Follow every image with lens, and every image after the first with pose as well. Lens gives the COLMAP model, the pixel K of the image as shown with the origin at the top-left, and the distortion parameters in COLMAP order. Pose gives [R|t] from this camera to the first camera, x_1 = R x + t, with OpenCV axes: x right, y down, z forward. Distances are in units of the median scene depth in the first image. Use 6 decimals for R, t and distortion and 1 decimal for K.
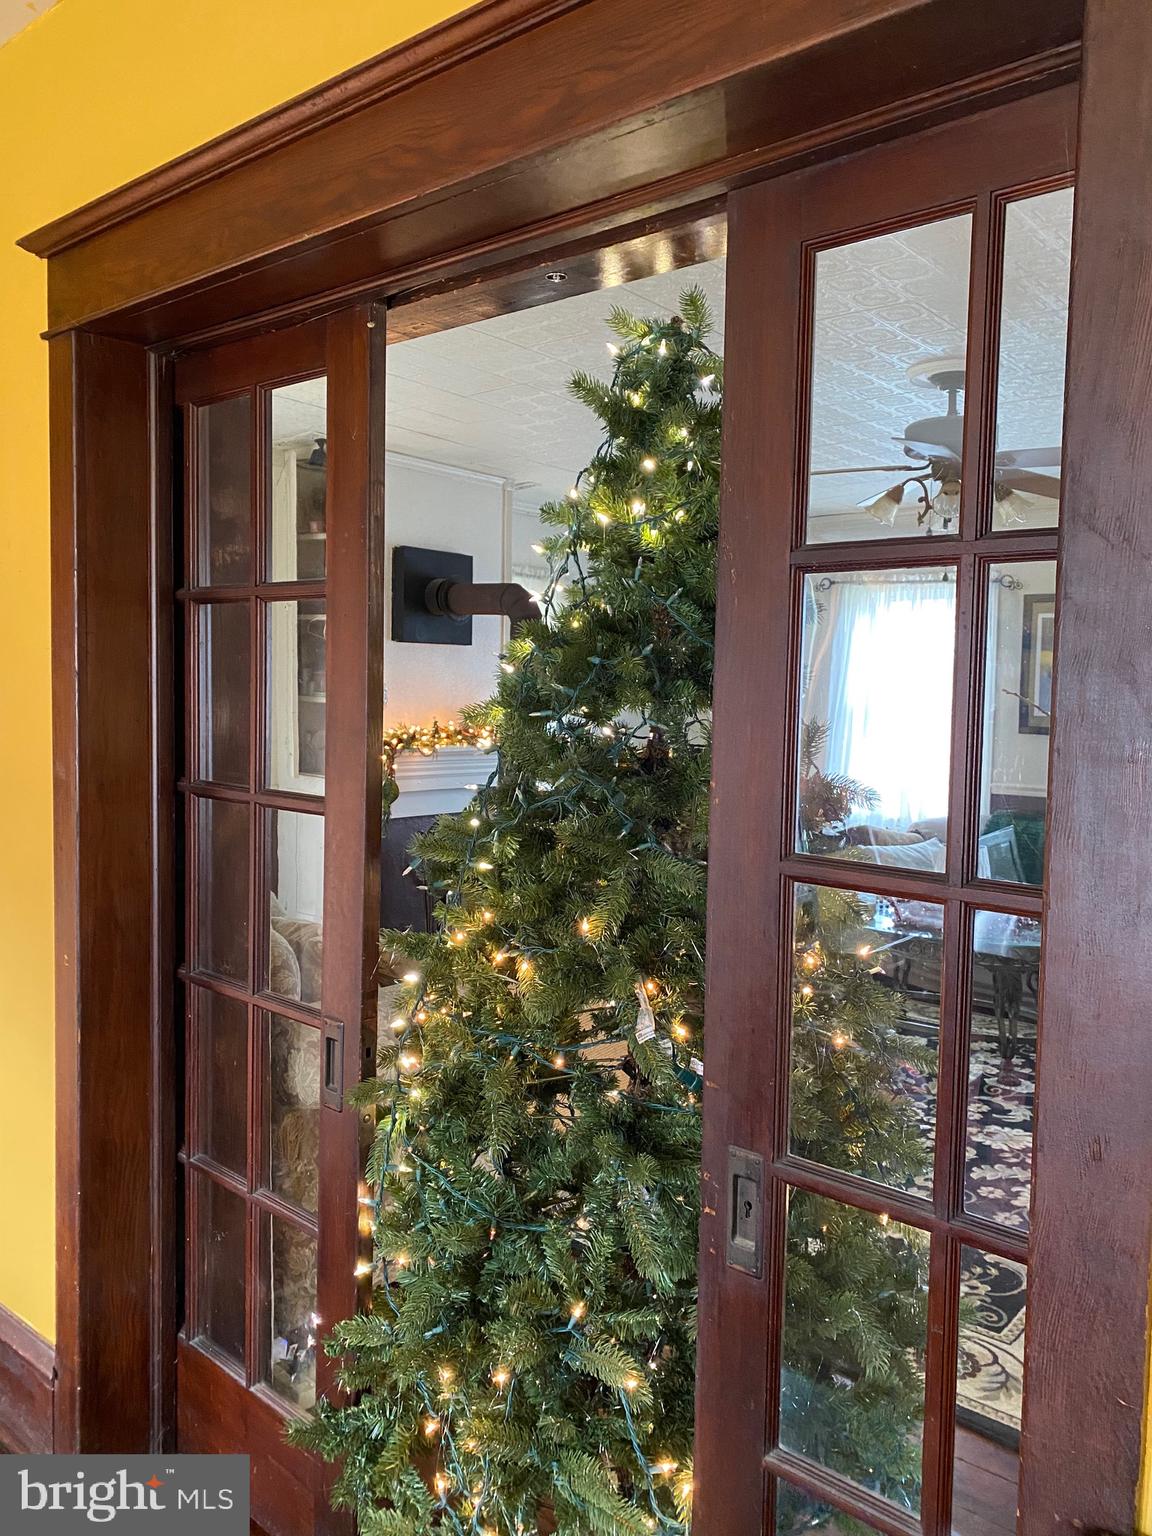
lens RADIAL K [[1167.2, 0, 578.1], [0, 1167.2, 770.4], [0, 0, 1]] dist [0.035850, -0.049699]
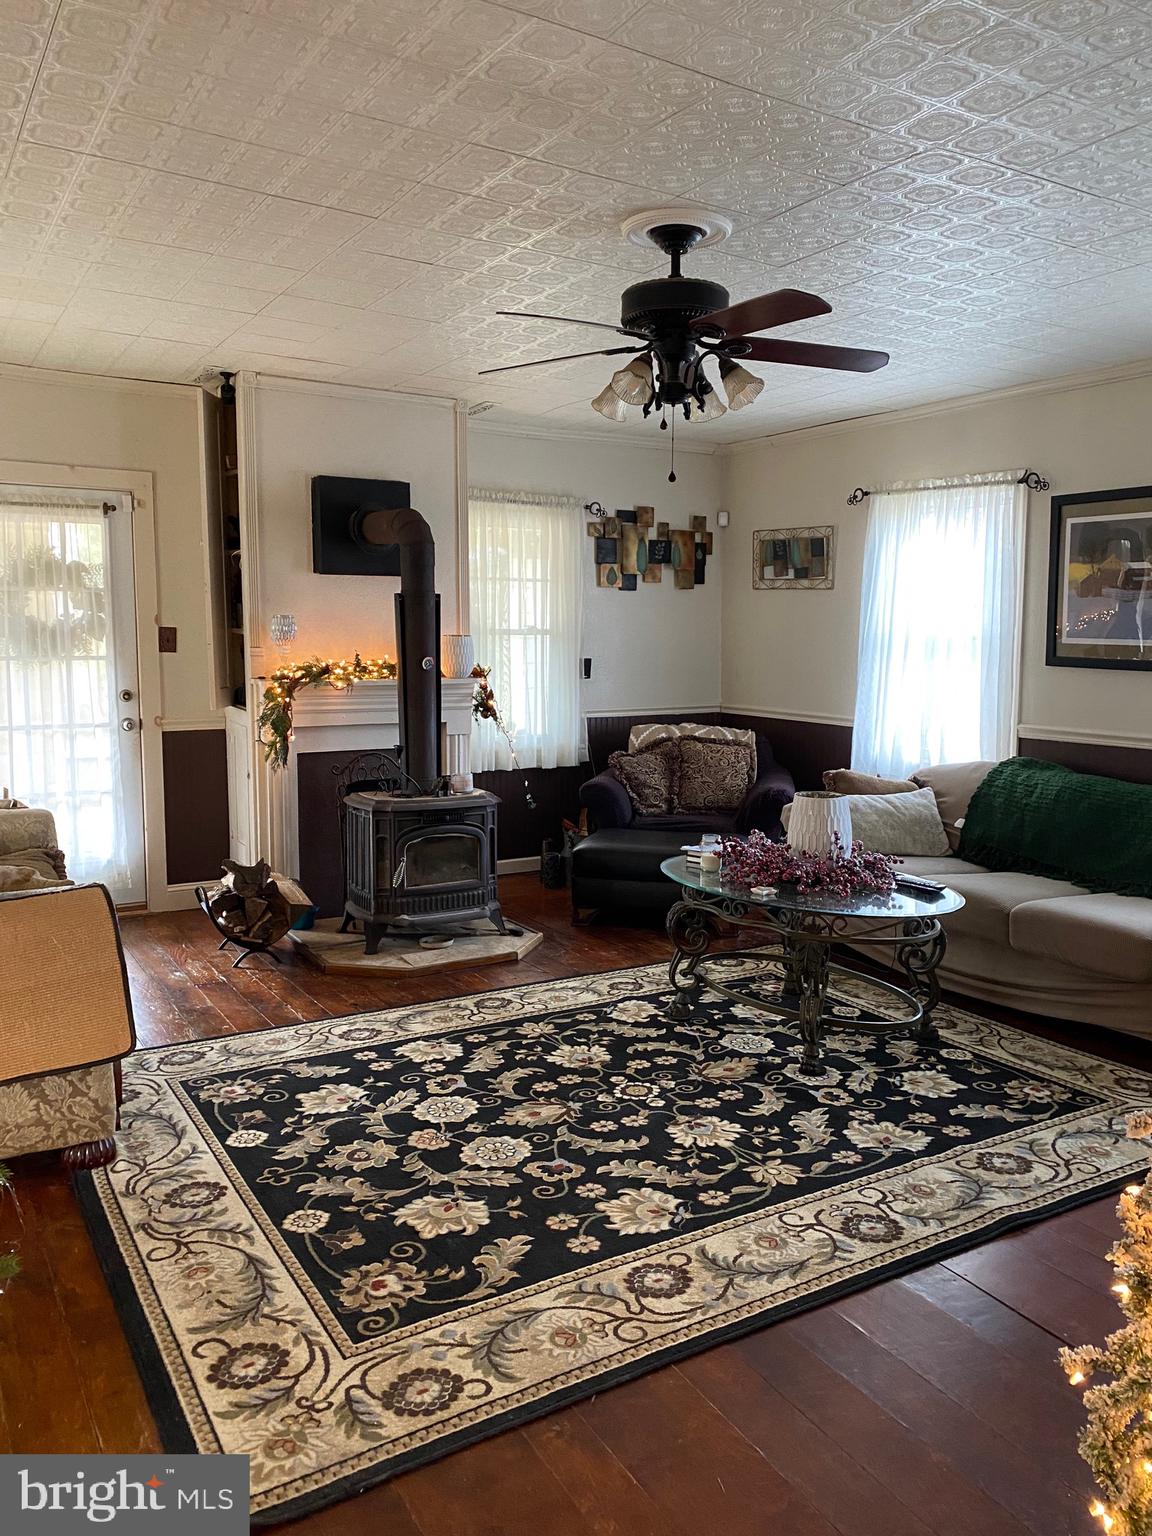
lens RADIAL K [[1167.2, 0, 577.0], [0, 1167.2, 761.6], [0, 0, 1]] dist [0.035850, -0.049699]
pose [[0.951359, 0.018526, -0.307528, 0.377187], [-0.006960, 0.999228, 0.038665, 0.009374], [0.308007, -0.034644, 0.950753, 0.124264]]
